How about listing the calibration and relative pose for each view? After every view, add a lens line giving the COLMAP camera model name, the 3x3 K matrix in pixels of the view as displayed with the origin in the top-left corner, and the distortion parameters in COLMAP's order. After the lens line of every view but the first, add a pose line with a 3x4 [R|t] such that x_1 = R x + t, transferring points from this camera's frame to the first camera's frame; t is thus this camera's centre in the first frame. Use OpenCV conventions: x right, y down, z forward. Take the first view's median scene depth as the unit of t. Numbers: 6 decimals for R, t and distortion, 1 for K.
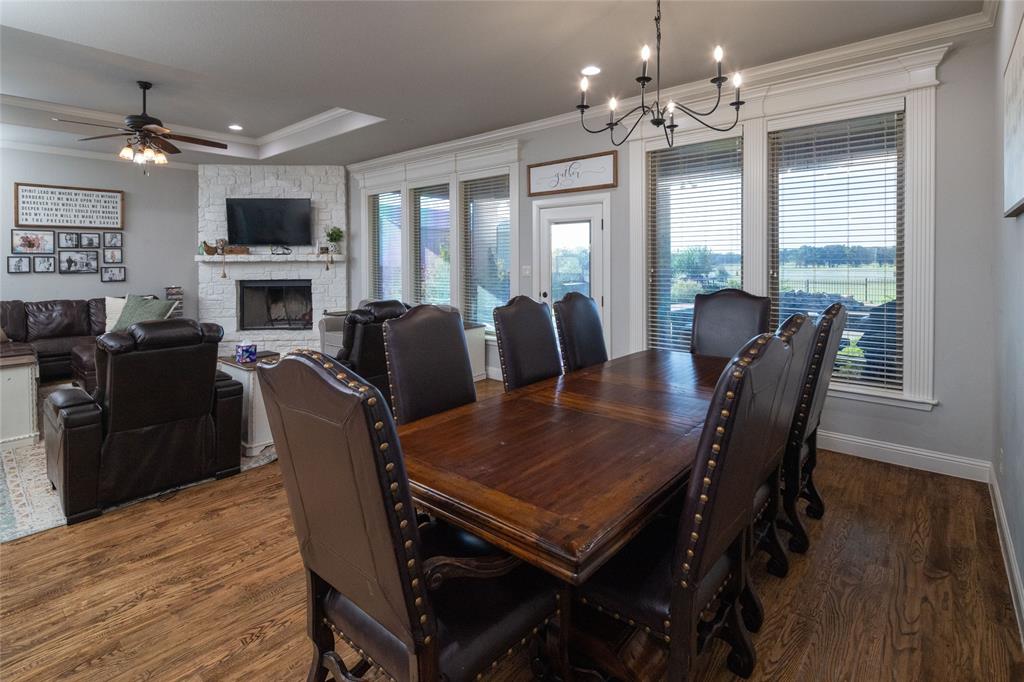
lens RADIAL K [[493.0, 0, 513.4], [0, 493.0, 338.1], [0, 0, 1]] dist [-0.019878, 0.000638]
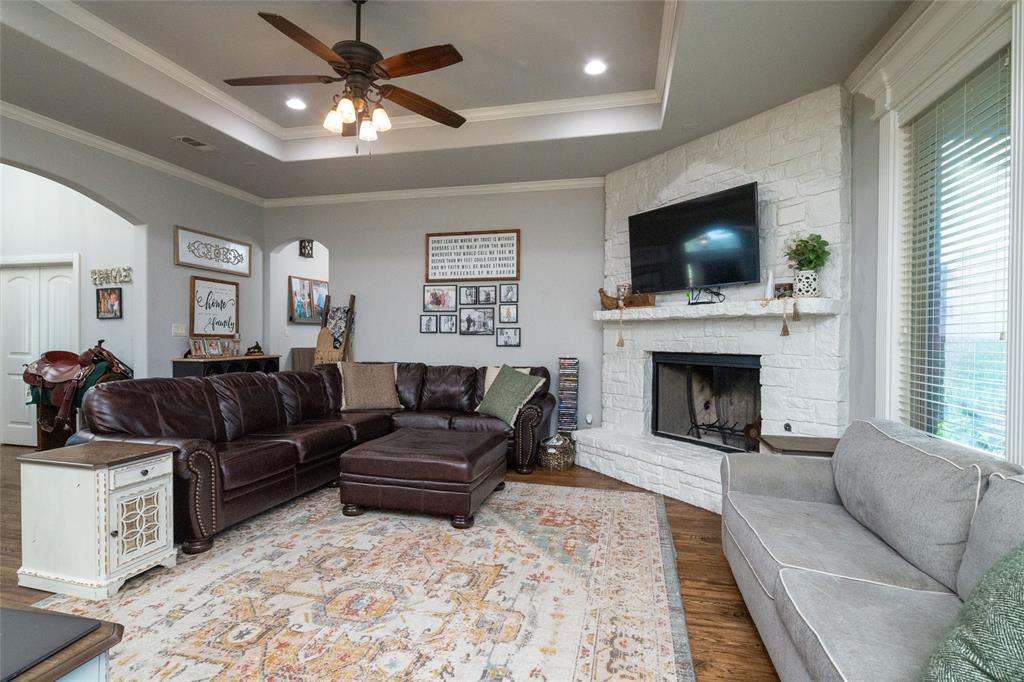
lens RADIAL K [[493.0, 0, 511.6], [0, 493.0, 337.8], [0, 0, 1]] dist [-0.019878, 0.000638]
pose [[0.463177, 0.008060, -0.886229, -0.121875], [-0.146420, 0.986913, -0.067549, -0.080724], [0.874087, 0.161049, 0.458296, 0.669048]]
